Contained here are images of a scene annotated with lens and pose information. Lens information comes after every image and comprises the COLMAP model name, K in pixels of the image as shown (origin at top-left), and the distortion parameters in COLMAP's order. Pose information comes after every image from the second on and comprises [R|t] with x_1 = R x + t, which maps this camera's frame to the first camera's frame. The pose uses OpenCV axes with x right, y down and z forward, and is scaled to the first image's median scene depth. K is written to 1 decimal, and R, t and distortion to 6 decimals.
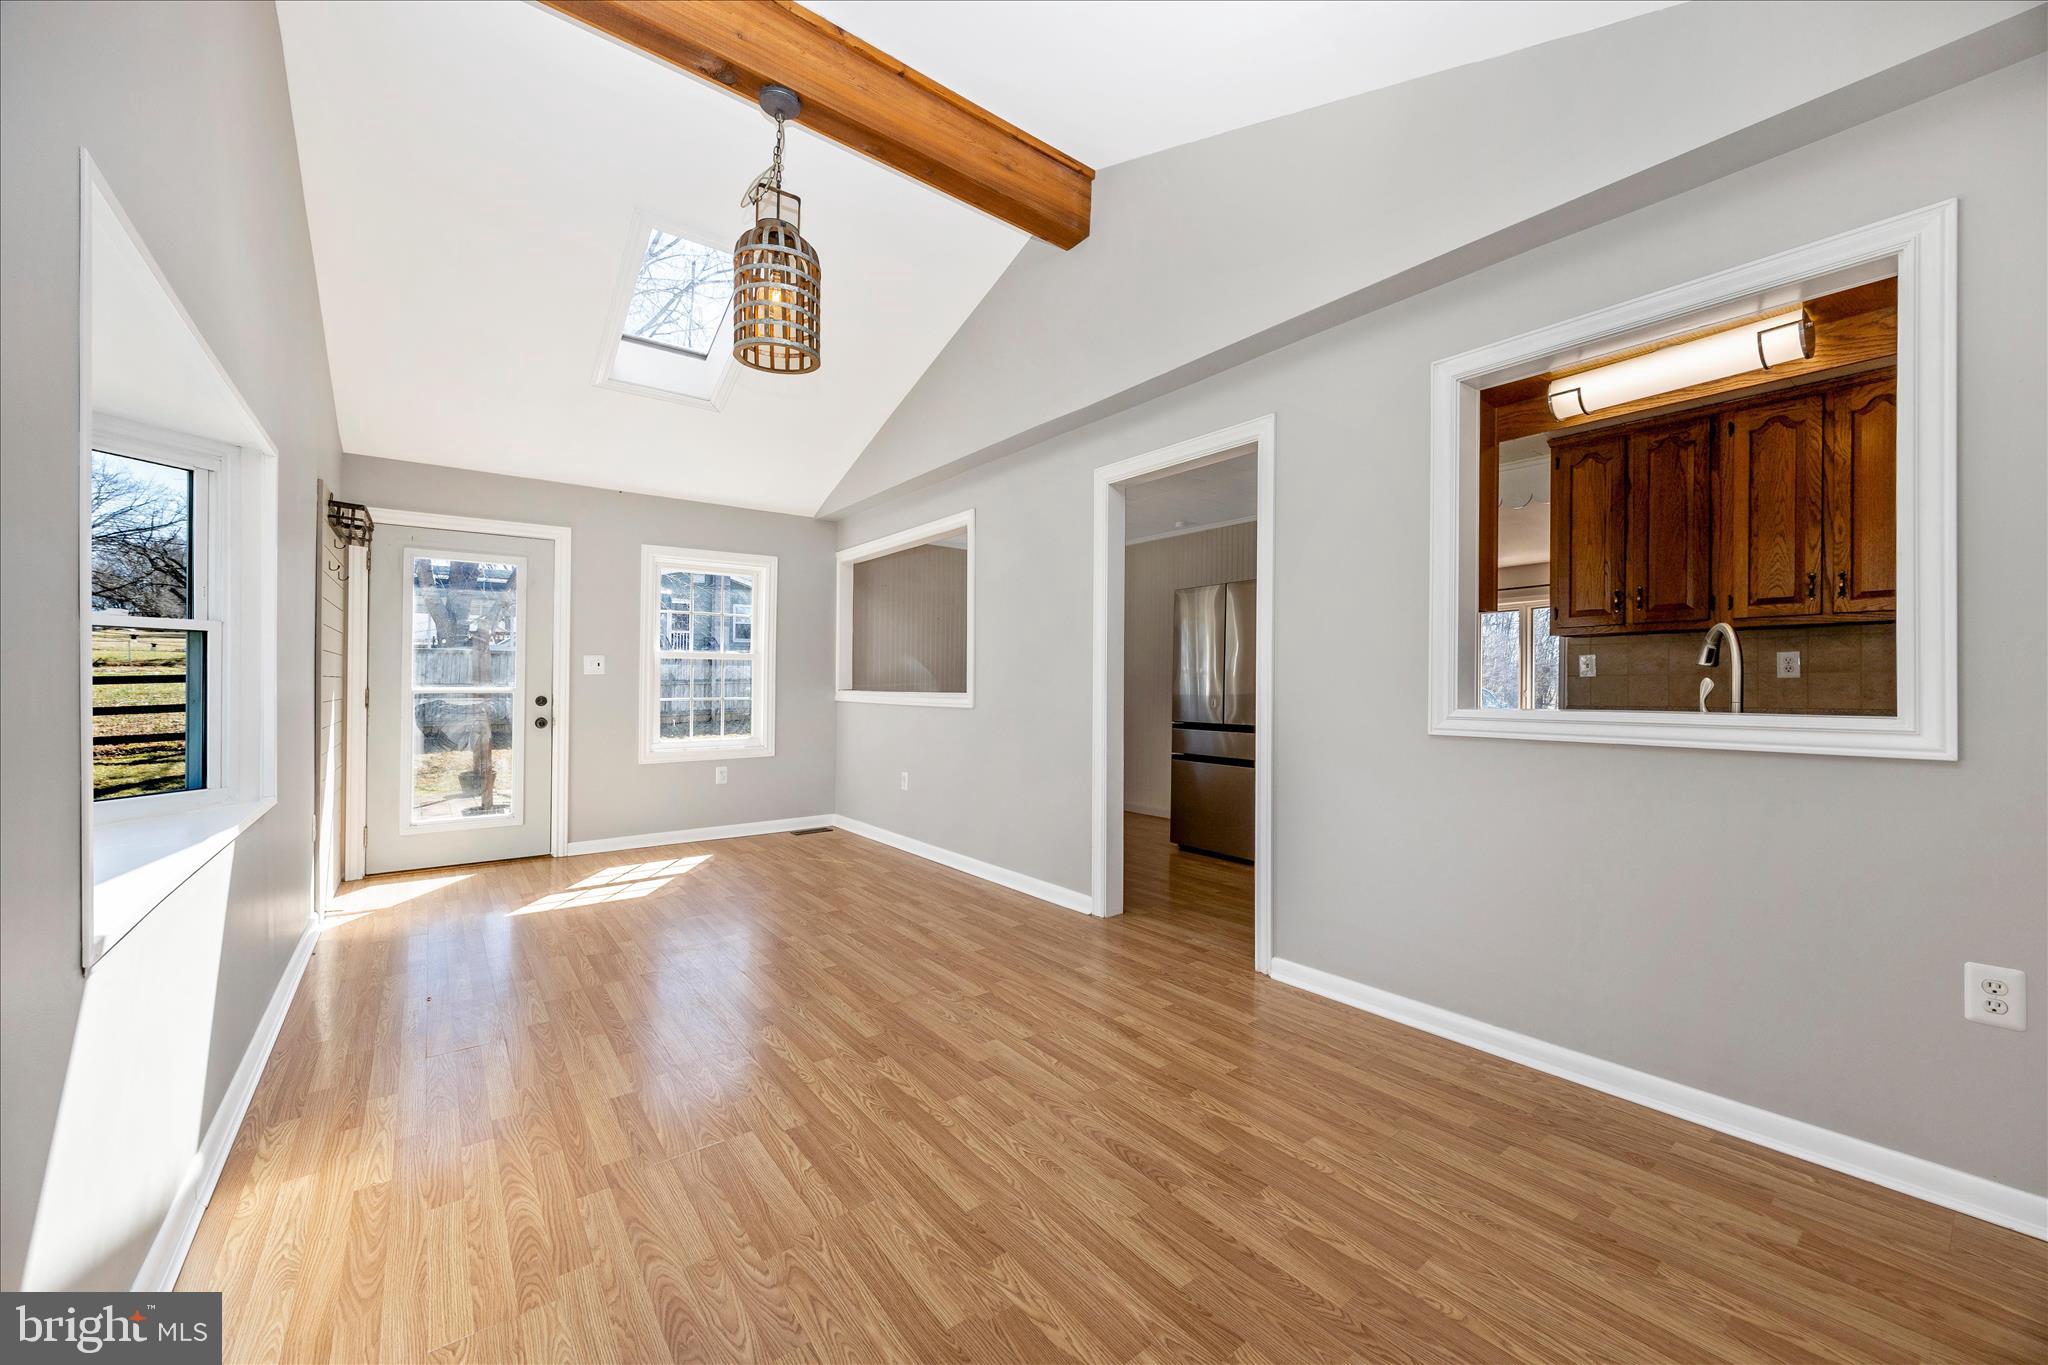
lens RADIAL K [[789.1, 0, 1041.0], [0, 789.1, 688.3], [0, 0, 1]] dist [-0.001056, 0.000135]
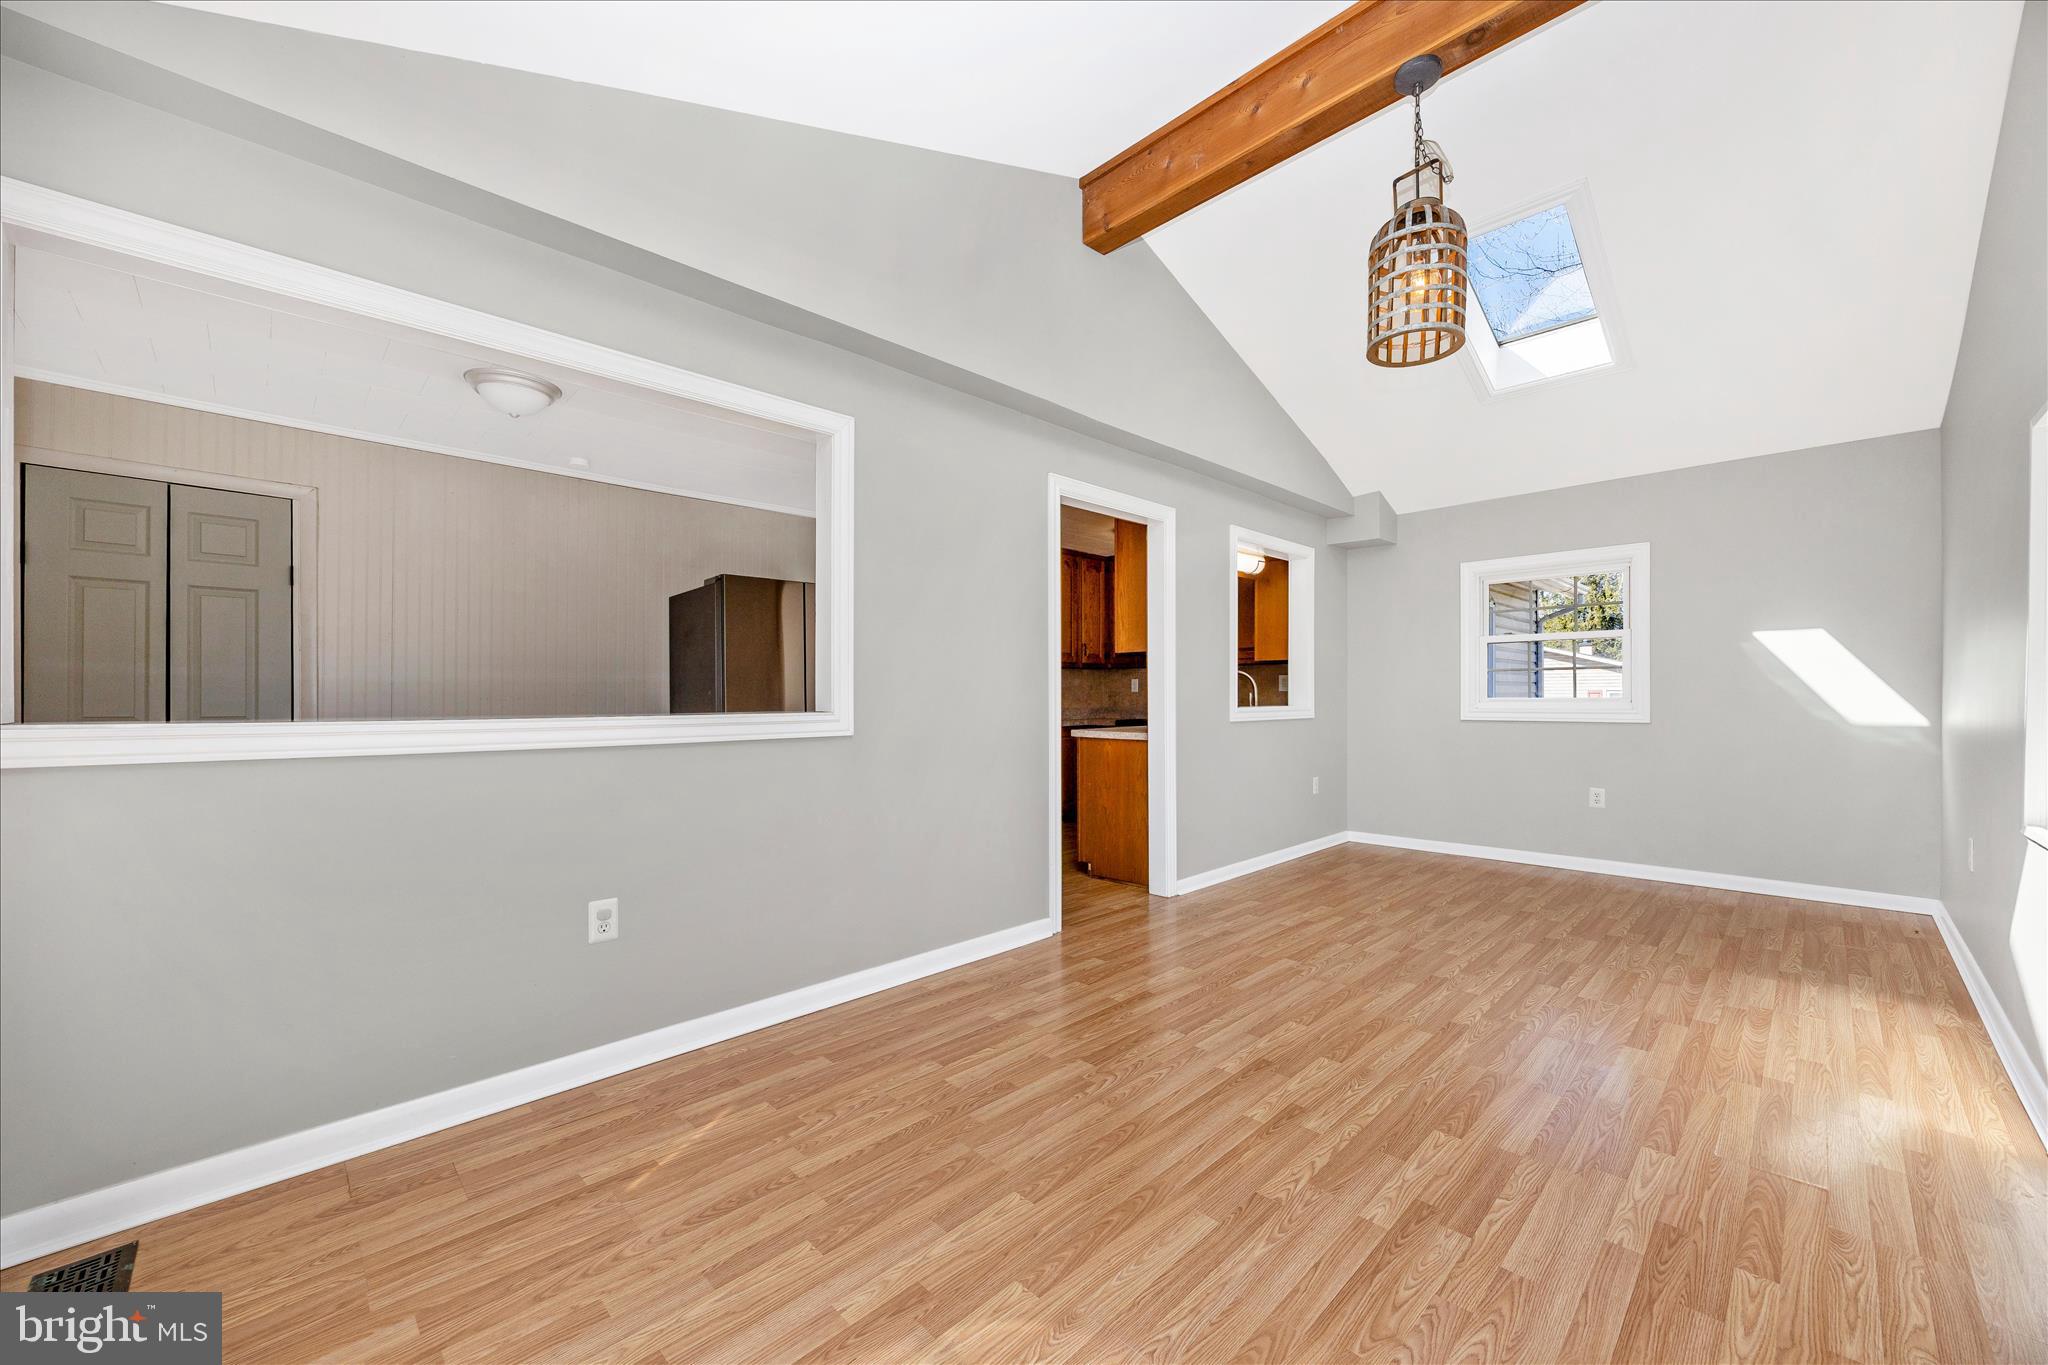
lens RADIAL K [[789.1, 0, 1027.0], [0, 789.1, 700.8], [0, 0, 1]] dist [-0.001056, 0.000135]
pose [[-0.121573, -0.003844, 0.992575, -1.183537], [0.010836, 0.999928, 0.005200, -0.004711], [-0.992523, 0.011387, -0.121522, 1.527539]]
